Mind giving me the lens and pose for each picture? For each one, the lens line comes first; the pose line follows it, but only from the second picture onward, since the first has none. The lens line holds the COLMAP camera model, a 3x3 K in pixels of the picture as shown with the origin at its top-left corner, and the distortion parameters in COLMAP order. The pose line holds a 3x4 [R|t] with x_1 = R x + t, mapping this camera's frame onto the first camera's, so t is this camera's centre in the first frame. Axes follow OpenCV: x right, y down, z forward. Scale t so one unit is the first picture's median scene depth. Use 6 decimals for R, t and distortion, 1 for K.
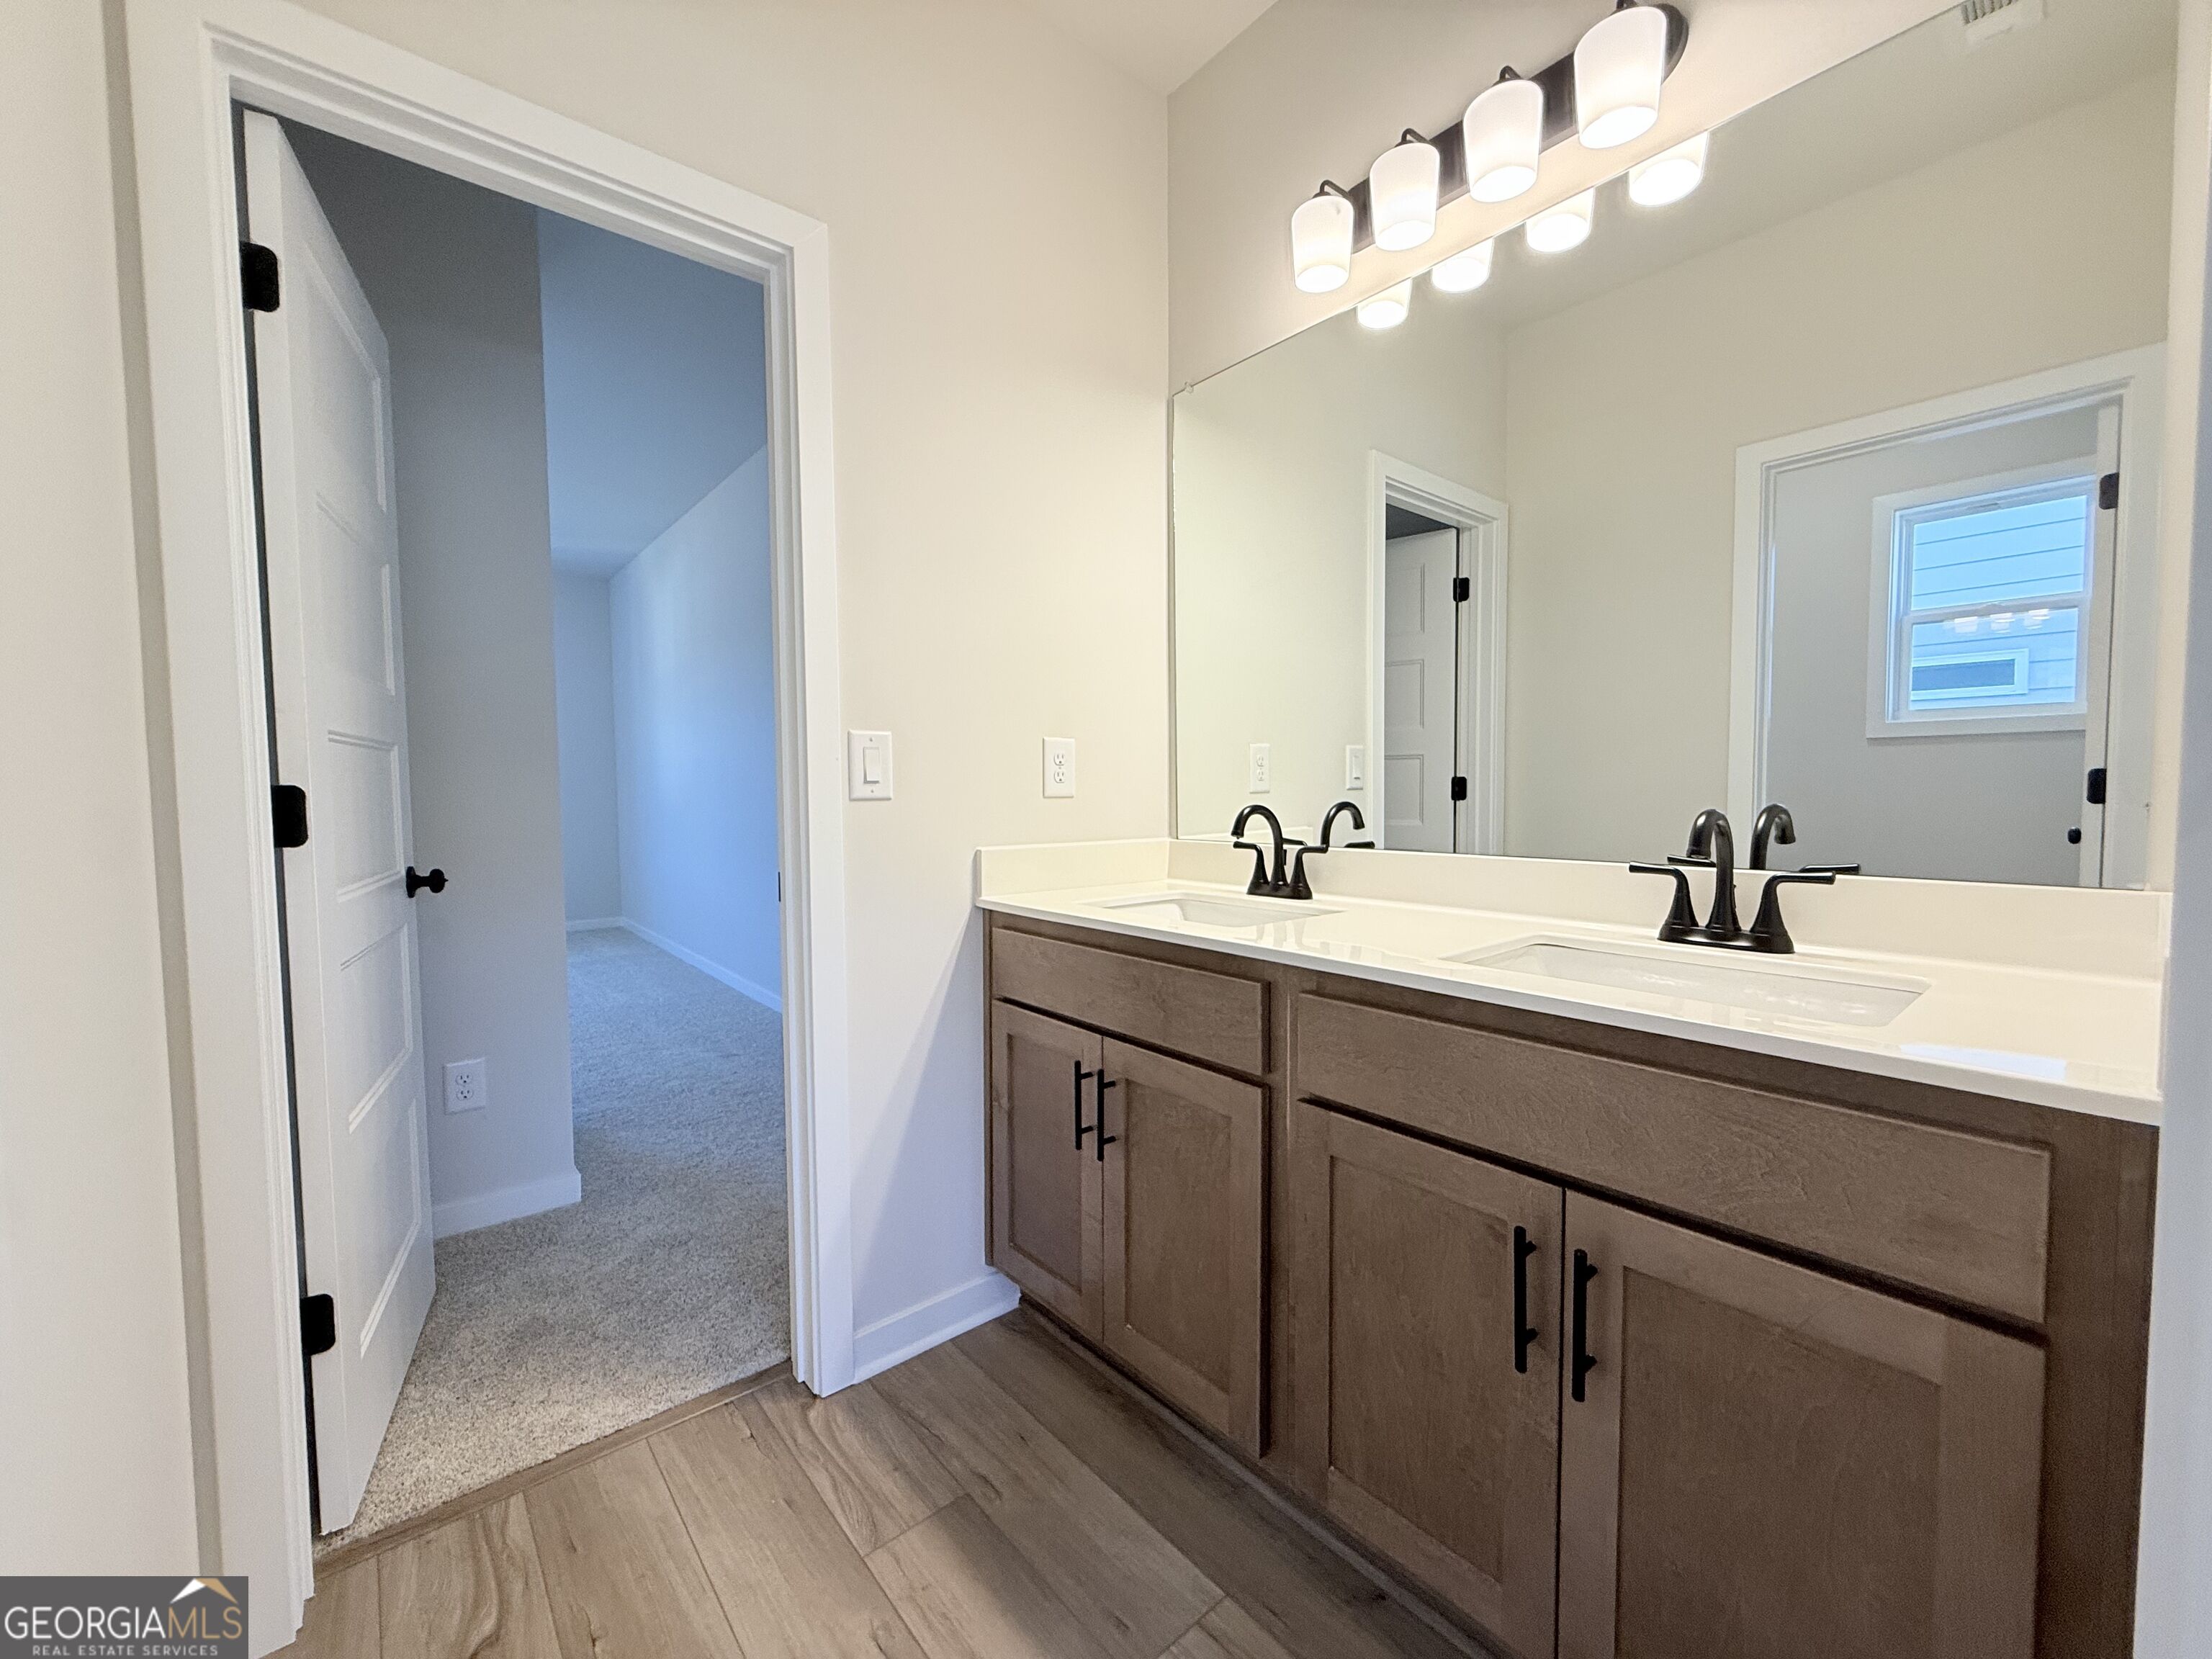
lens RADIAL K [[879.1, 0, 1089.3], [0, 879.1, 822.6], [0, 0, 1]] dist [-0.000693, -0.000069]
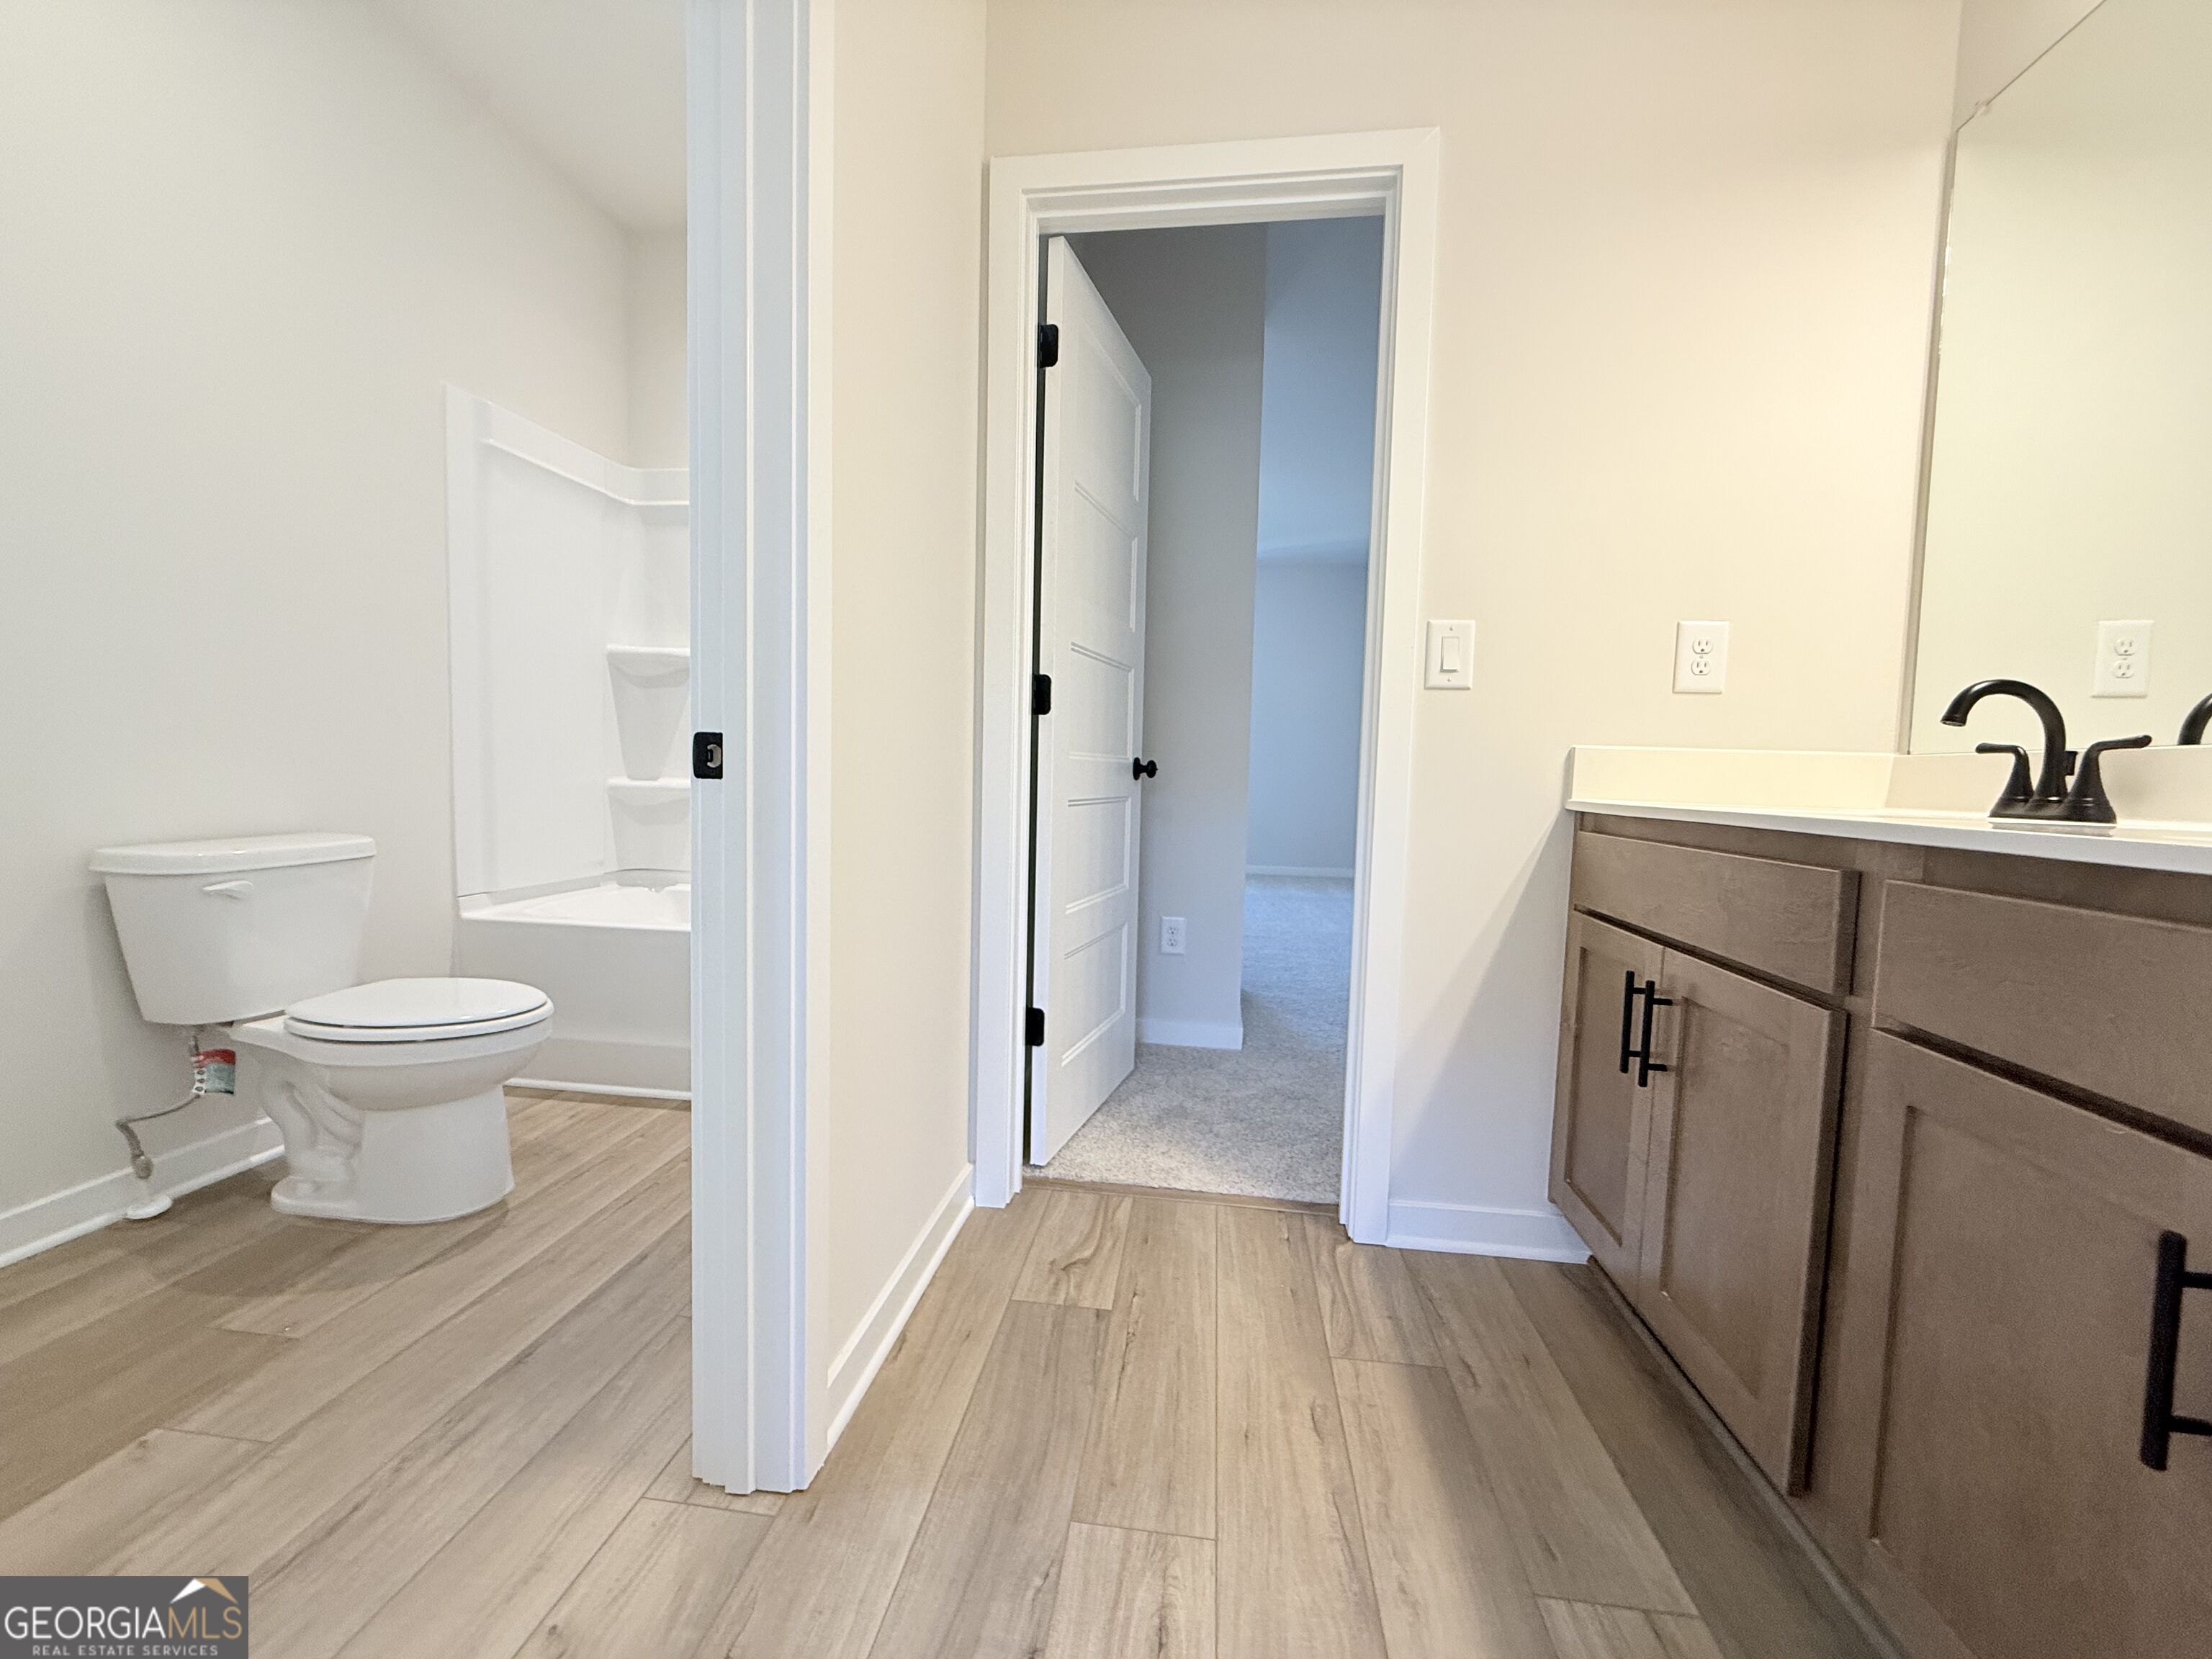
lens RADIAL K [[879.1, 0, 1101.3], [0, 879.1, 826.3], [0, 0, 1]] dist [-0.000693, -0.000069]
pose [[0.673785, 0.073888, -0.735224, 0.263902], [-0.067044, 0.996997, 0.038754, 0.131914], [0.735880, 0.023181, 0.676715, 0.027613]]
